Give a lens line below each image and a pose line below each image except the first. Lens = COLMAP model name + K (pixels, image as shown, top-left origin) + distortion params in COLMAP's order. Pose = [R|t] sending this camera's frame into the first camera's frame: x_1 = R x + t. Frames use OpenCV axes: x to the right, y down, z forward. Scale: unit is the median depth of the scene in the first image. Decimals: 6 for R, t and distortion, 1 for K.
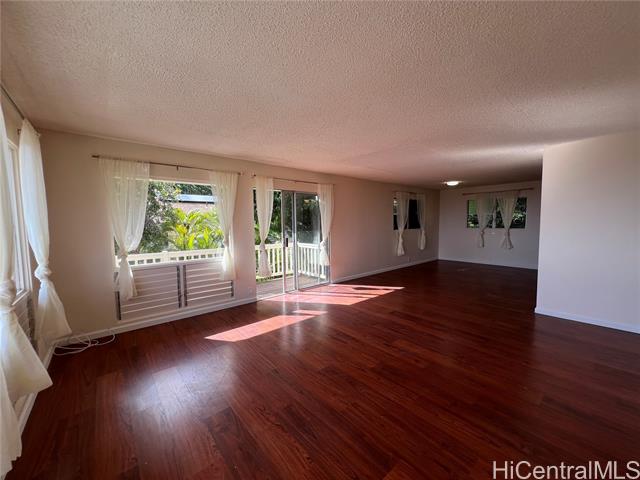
lens RADIAL K [[254.8, 0, 321.0], [0, 254.8, 239.3], [0, 0, 1]] dist [0.001038, 0.000114]
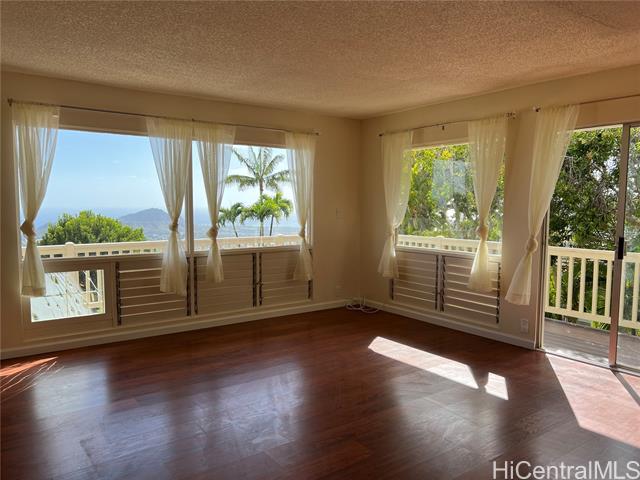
lens RADIAL K [[488.8, 0, 317.4], [0, 488.8, 239.9], [0, 0, 1]] dist [0.031886, -0.006748]
pose [[-0.085207, 0.088107, -0.992460, 0.899440], [-0.074351, 0.992743, 0.094515, -0.052891], [0.993585, 0.081844, -0.078038, 0.716743]]
